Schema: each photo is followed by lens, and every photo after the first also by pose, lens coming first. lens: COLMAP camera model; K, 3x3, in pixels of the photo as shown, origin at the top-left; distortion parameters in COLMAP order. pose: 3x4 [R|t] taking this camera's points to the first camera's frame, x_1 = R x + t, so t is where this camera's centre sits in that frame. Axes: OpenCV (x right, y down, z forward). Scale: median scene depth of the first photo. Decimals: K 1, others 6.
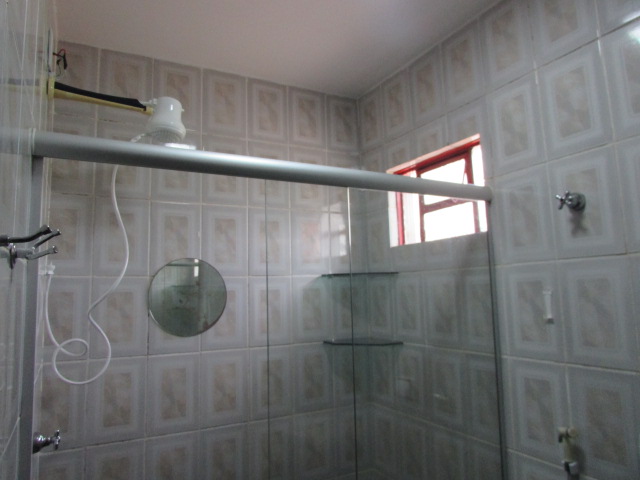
lens RADIAL K [[456.6, 0, 323.7], [0, 456.6, 238.7], [0, 0, 1]] dist [-0.030092, 0.009443]
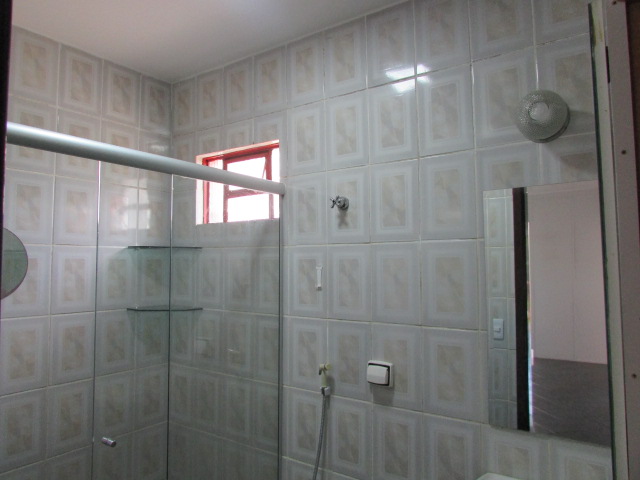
lens RADIAL K [[456.6, 0, 323.7], [0, 456.6, 238.7], [0, 0, 1]] dist [-0.030092, 0.009443]
pose [[0.892507, 0.051698, 0.448060, -0.085006], [-0.076636, 0.996346, 0.037693, -0.016201], [-0.444475, -0.067979, 0.893208, -0.169176]]
